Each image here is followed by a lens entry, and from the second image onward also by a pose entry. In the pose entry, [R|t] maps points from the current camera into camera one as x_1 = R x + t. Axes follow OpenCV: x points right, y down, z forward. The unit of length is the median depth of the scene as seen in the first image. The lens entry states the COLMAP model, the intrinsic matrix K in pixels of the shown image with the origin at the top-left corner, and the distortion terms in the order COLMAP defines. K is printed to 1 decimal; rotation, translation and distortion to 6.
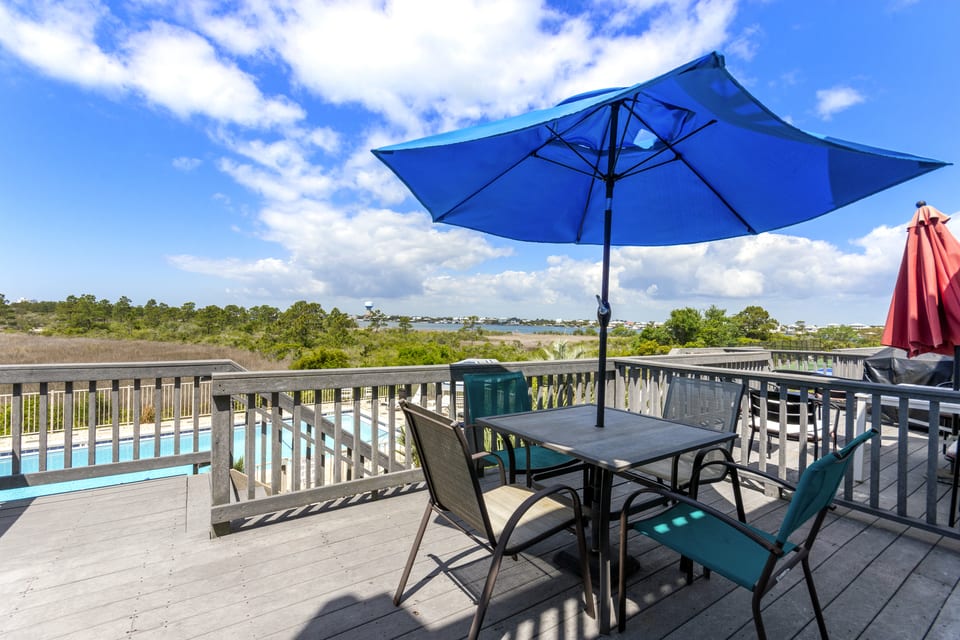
lens RADIAL K [[433.6, 0, 481.9], [0, 433.6, 323.4], [0, 0, 1]] dist [0.008383, -0.000639]
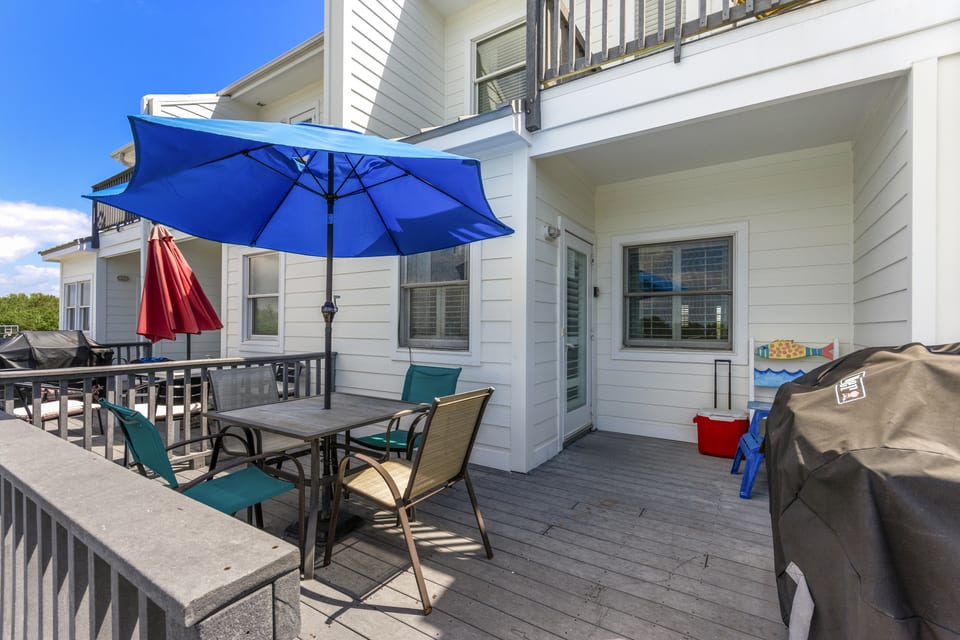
lens RADIAL K [[433.6, 0, 476.3], [0, 433.6, 320.9], [0, 0, 1]] dist [0.008383, -0.000639]
pose [[-0.377074, -0.019105, 0.925986, -0.989561], [-0.011830, 0.999805, 0.015811, -0.022298], [-0.926108, -0.004992, -0.377227, 1.118067]]
